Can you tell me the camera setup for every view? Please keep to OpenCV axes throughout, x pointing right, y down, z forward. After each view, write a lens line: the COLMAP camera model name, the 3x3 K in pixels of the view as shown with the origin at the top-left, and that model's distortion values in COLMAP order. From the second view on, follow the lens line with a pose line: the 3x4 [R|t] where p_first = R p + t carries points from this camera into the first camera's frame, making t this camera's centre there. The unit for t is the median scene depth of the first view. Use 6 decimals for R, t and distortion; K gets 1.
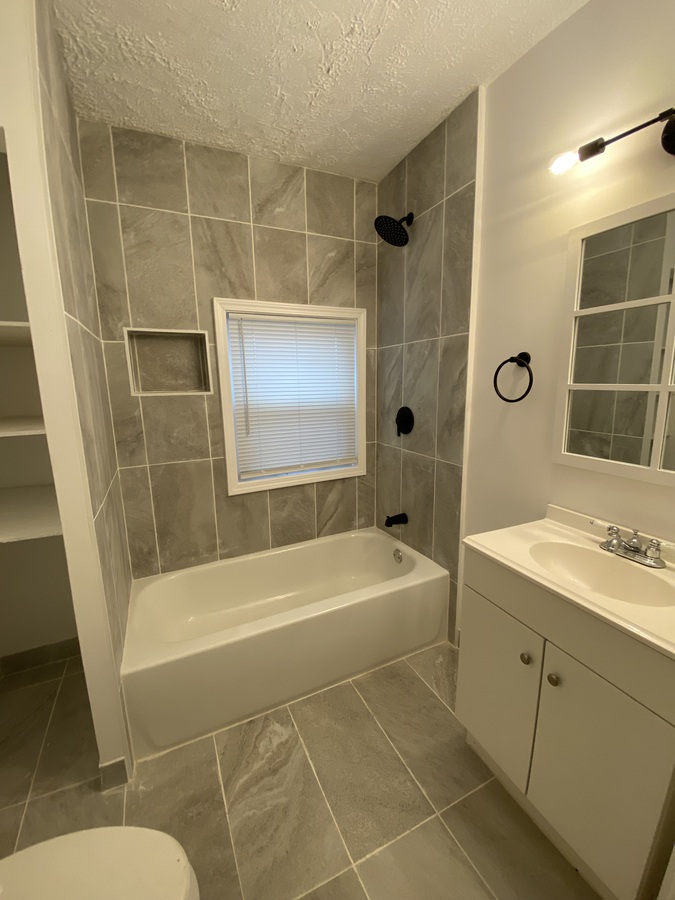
lens RADIAL K [[368.8, 0, 339.0], [0, 368.8, 444.9], [0, 0, 1]] dist [0.013258, -0.011975]
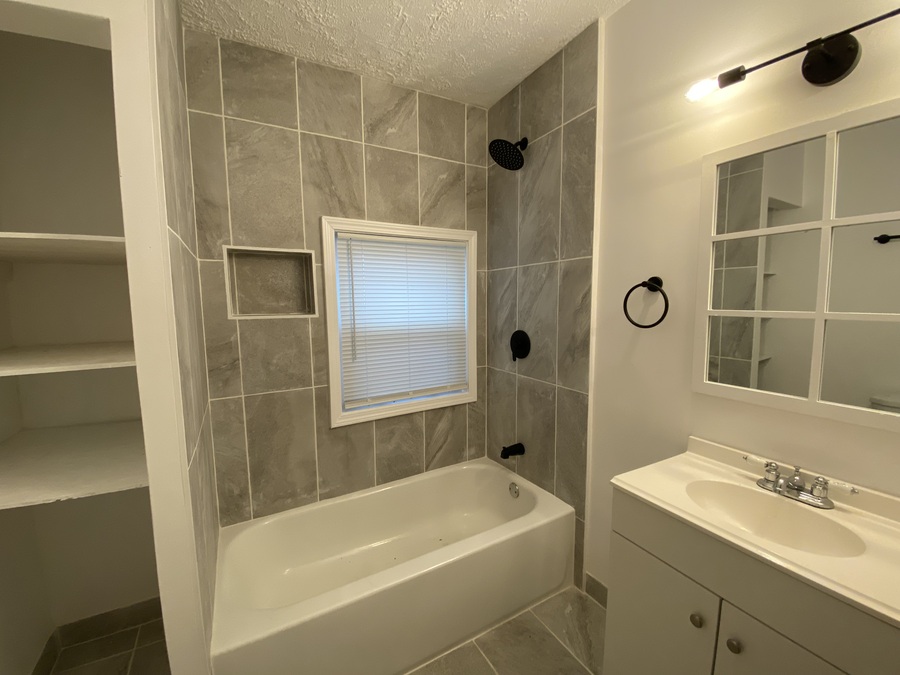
lens RADIAL K [[368.8, 0, 449.0], [0, 368.8, 336.4], [0, 0, 1]] dist [0.013258, -0.011975]
pose [[0.997885, -0.000122, 0.065006, -0.084106], [0.005139, 0.997016, -0.077021, -0.018595], [-0.064803, 0.077193, 0.994908, 0.068370]]
